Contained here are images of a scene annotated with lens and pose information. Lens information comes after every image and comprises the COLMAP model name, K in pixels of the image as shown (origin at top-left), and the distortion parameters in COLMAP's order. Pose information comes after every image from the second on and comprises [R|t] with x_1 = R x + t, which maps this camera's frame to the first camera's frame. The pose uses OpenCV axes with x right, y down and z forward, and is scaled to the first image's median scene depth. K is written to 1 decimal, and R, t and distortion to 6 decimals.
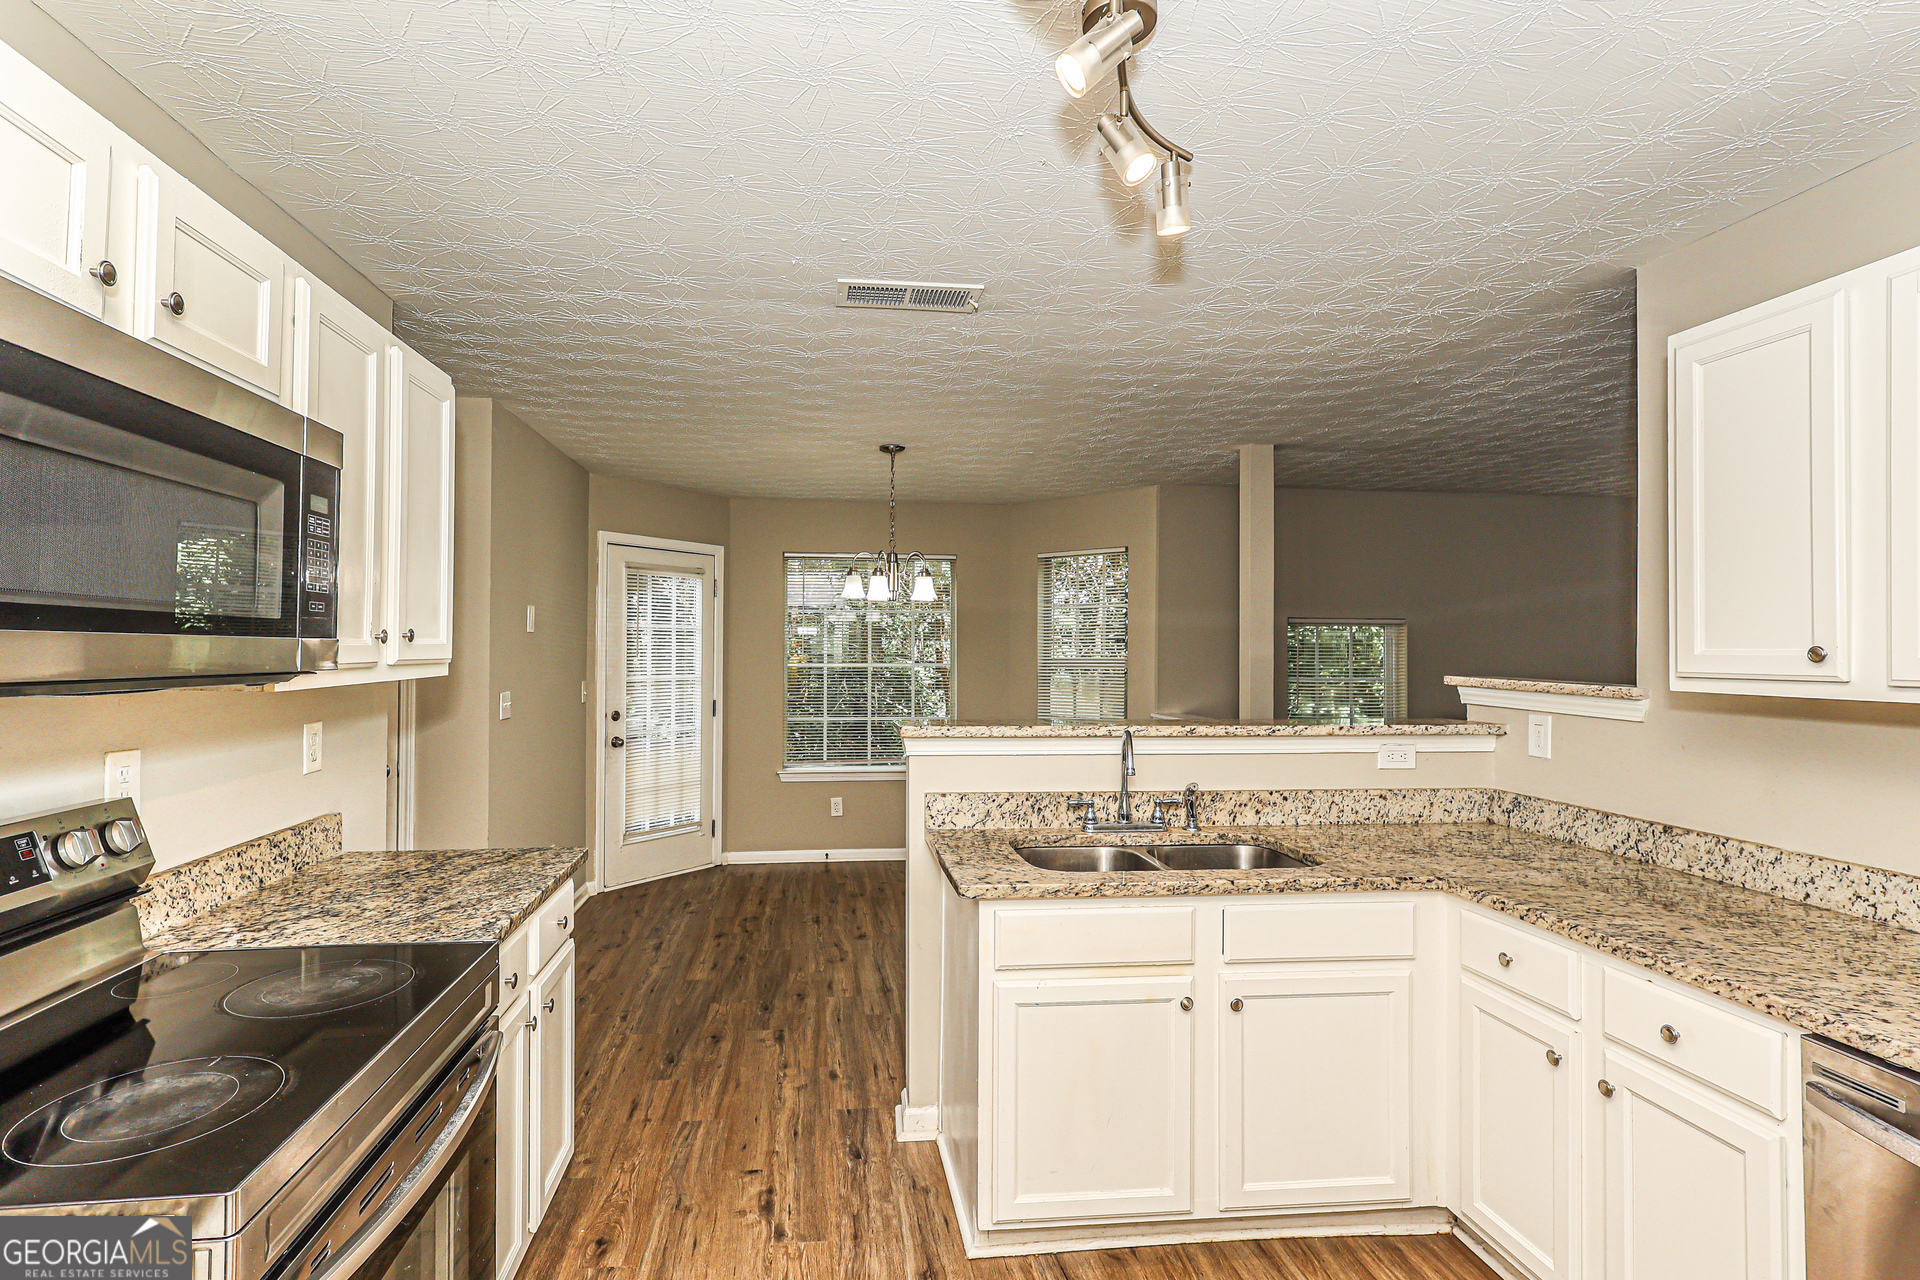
lens RADIAL K [[902.9, 0, 955.0], [0, 902.9, 634.4], [0, 0, 1]] dist [0.004724, 0.000342]
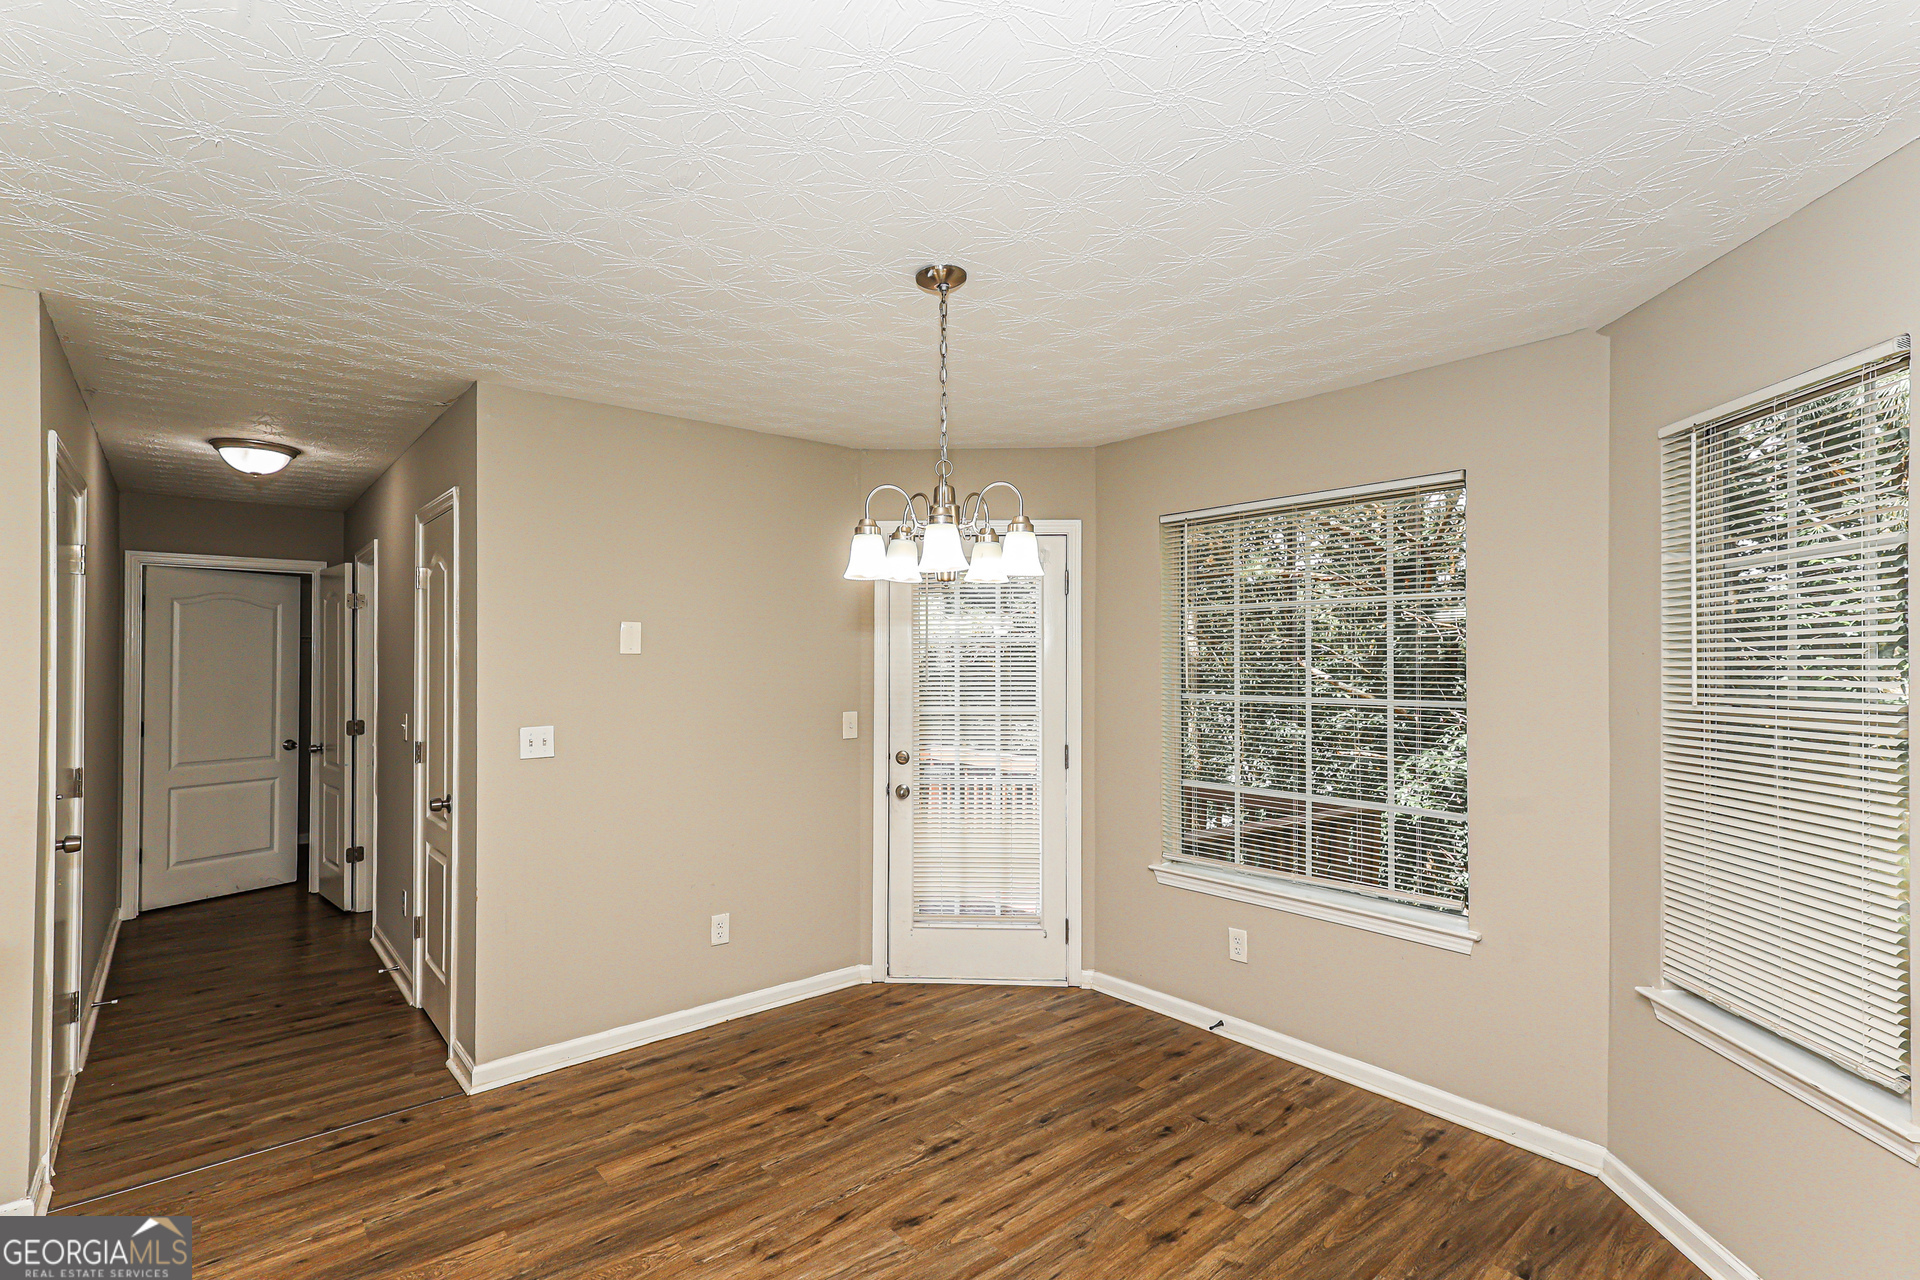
lens RADIAL K [[902.9, 0, 972.2], [0, 902.9, 654.1], [0, 0, 1]] dist [0.004724, 0.000342]
pose [[0.532198, -0.011026, -0.846548, 0.315384], [0.020349, 0.999793, -0.000229, 0.002489], [0.846375, -0.017104, 0.532312, 0.647116]]
